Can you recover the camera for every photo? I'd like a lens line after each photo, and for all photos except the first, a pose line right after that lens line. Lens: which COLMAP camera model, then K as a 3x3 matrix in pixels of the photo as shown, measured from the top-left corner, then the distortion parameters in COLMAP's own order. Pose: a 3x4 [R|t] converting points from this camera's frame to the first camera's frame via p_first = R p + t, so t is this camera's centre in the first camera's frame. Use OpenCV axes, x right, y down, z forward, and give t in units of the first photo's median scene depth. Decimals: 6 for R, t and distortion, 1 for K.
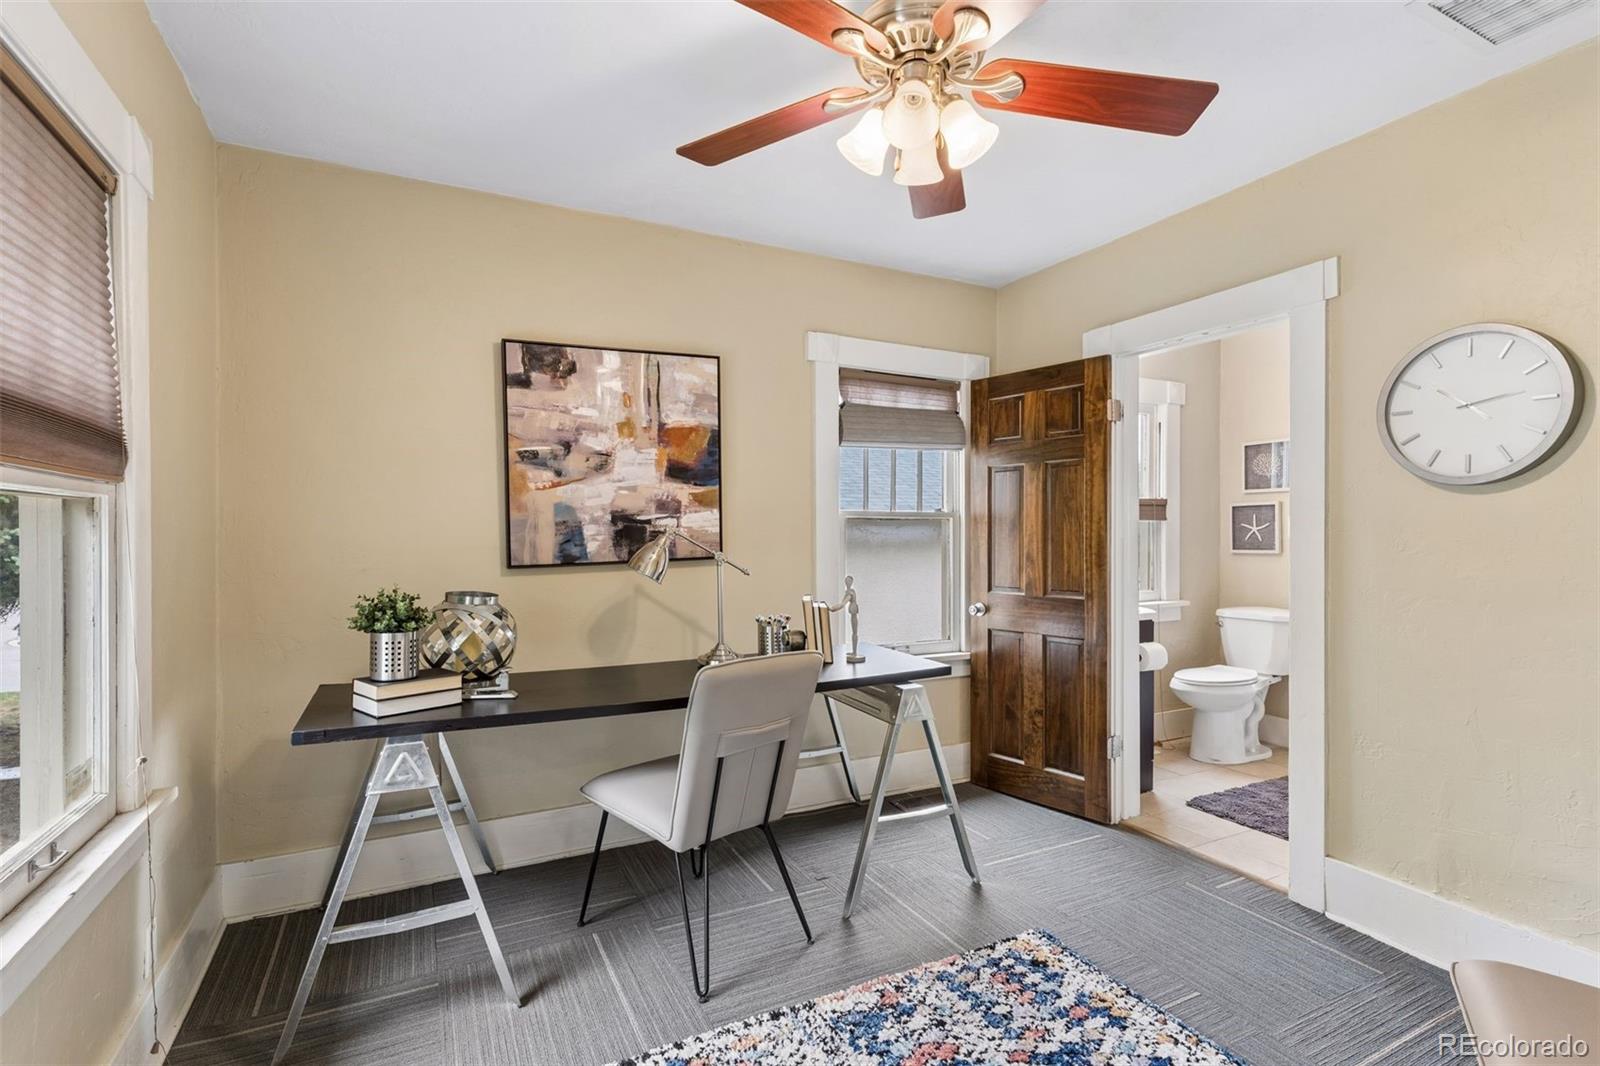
lens RADIAL K [[754.4, 0, 824.8], [0, 754.4, 533.3], [0, 0, 1]] dist [-0.001255, -0.000239]
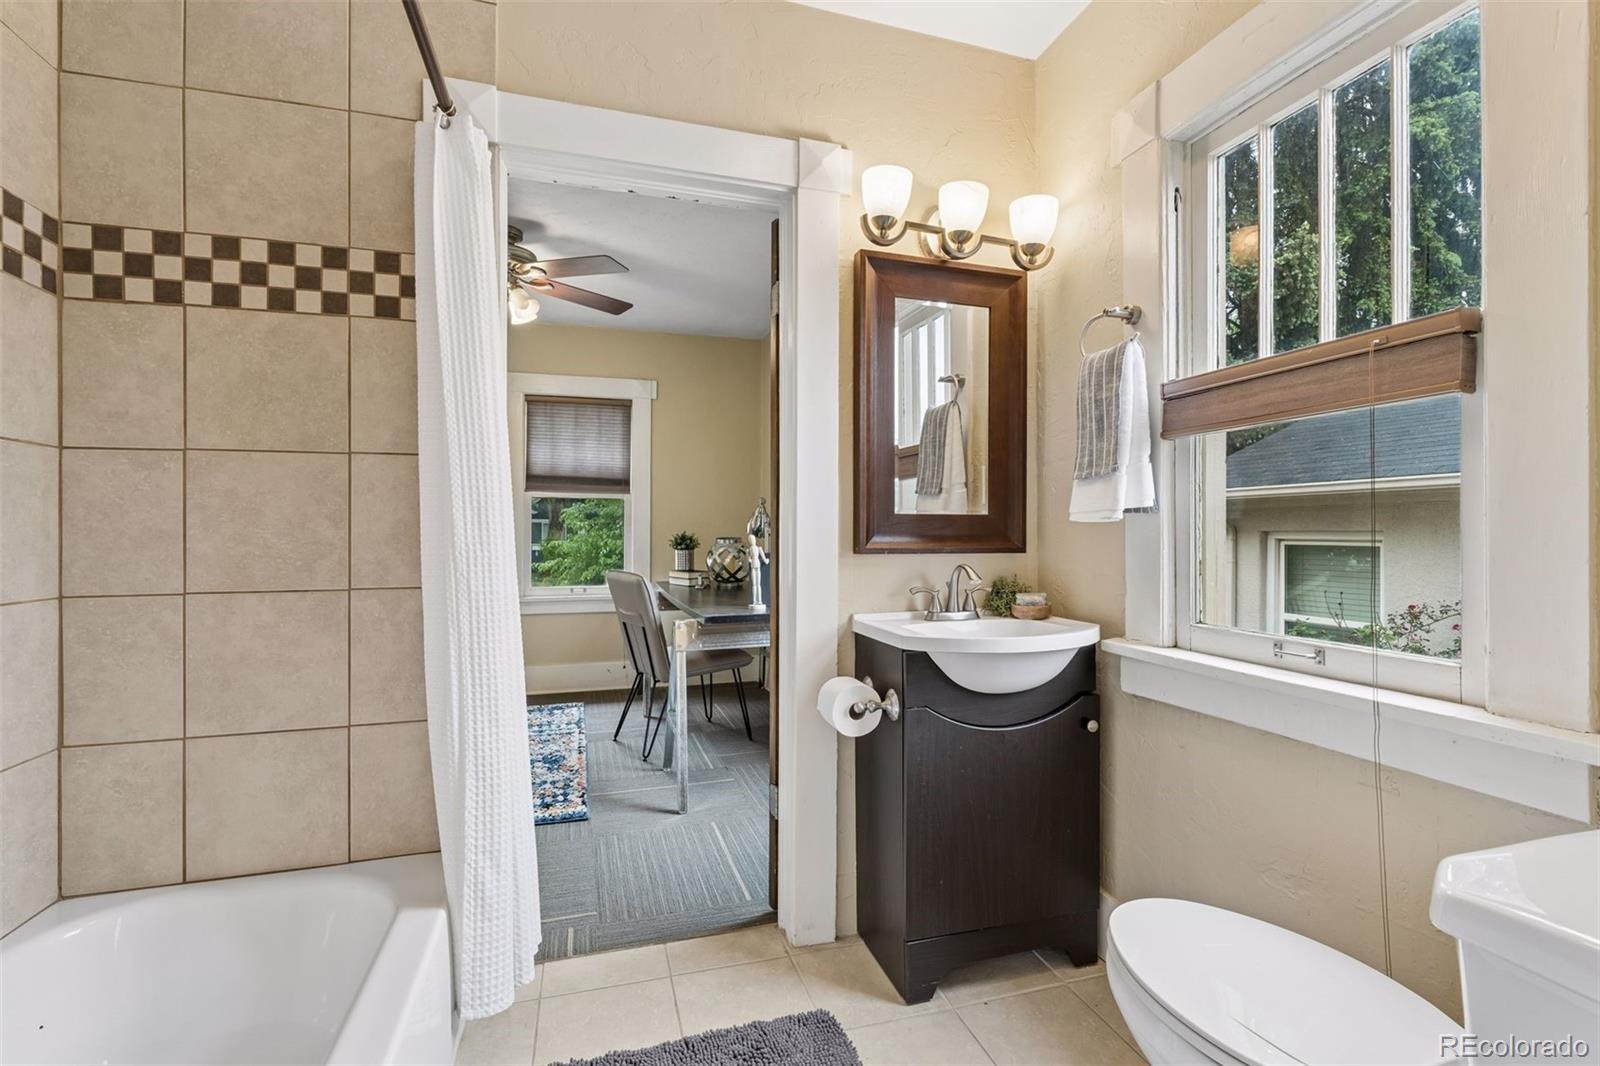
lens RADIAL K [[754.4, 0, 824.8], [0, 754.4, 533.3], [0, 0, 1]] dist [-0.001255, -0.000239]
pose [[-0.173582, 0.003453, -0.984813, 1.171873], [-0.003537, 0.999985, 0.004130, 0.048882], [0.984813, 0.004200, -0.173568, 1.310931]]
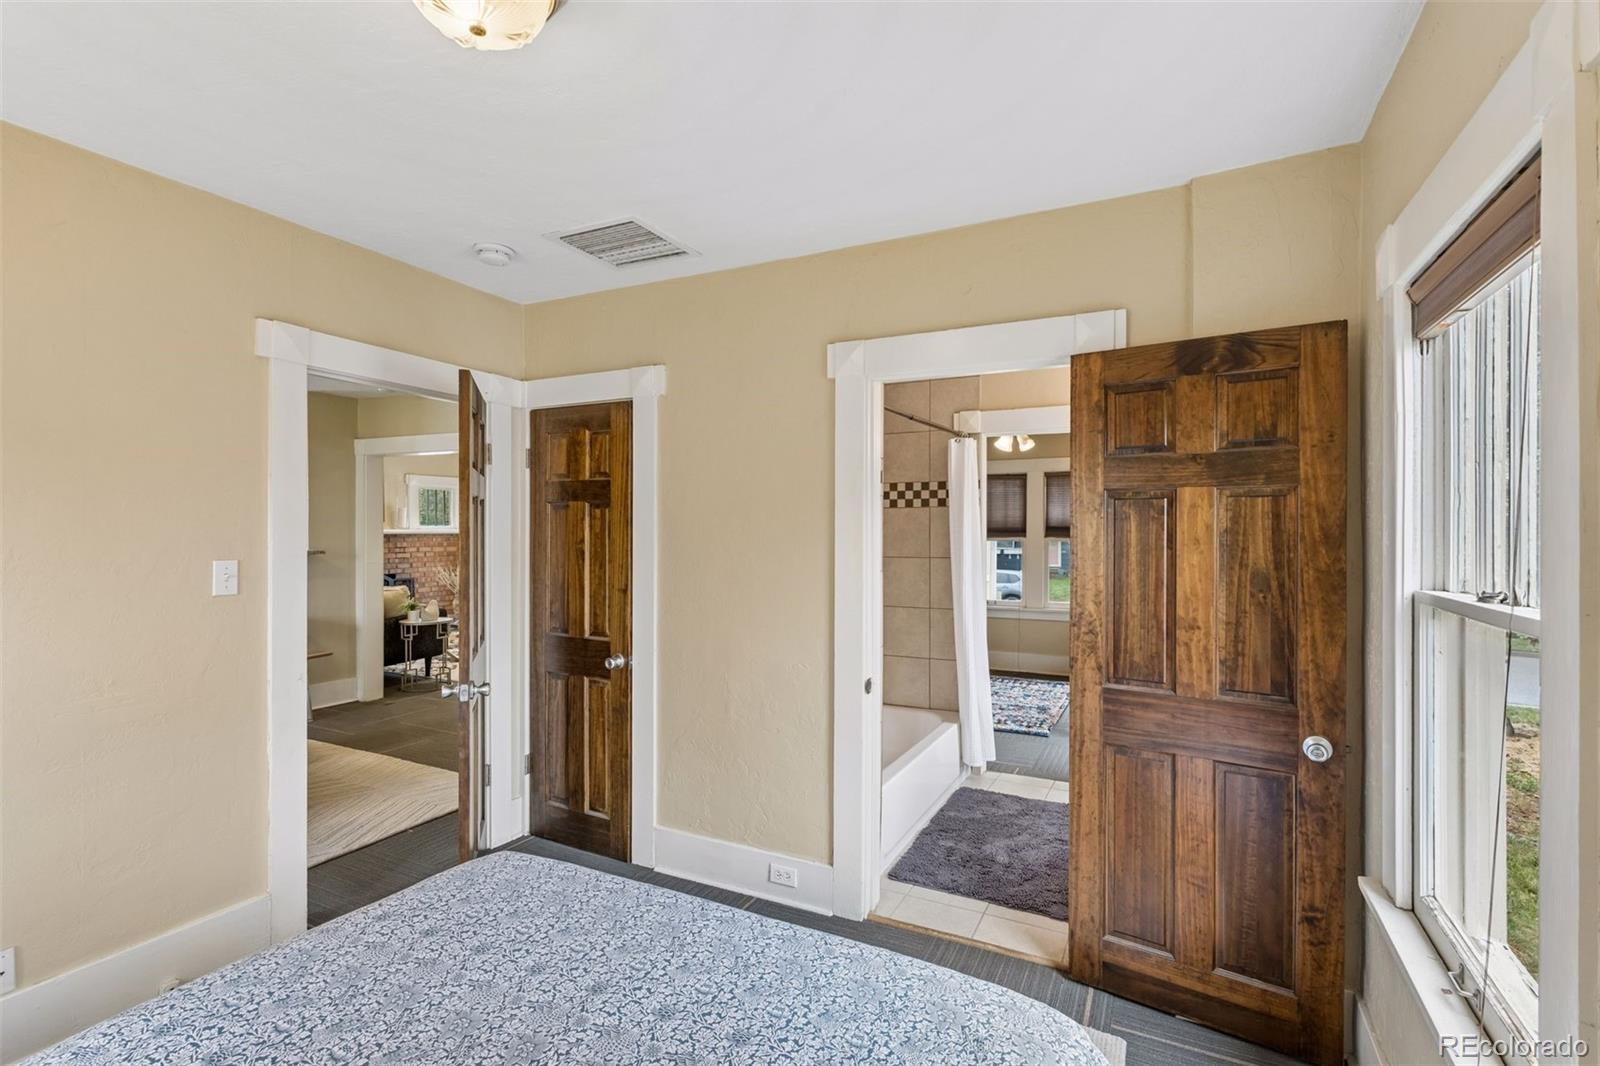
lens RADIAL K [[754.4, 0, 824.8], [0, 754.4, 533.3], [0, 0, 1]] dist [-0.001255, -0.000239]
pose [[-0.793863, 0.000249, -0.608097, 1.755507], [-0.001100, 0.999998, 0.001846, -0.055837], [0.608096, 0.002135, -0.793860, 1.925084]]
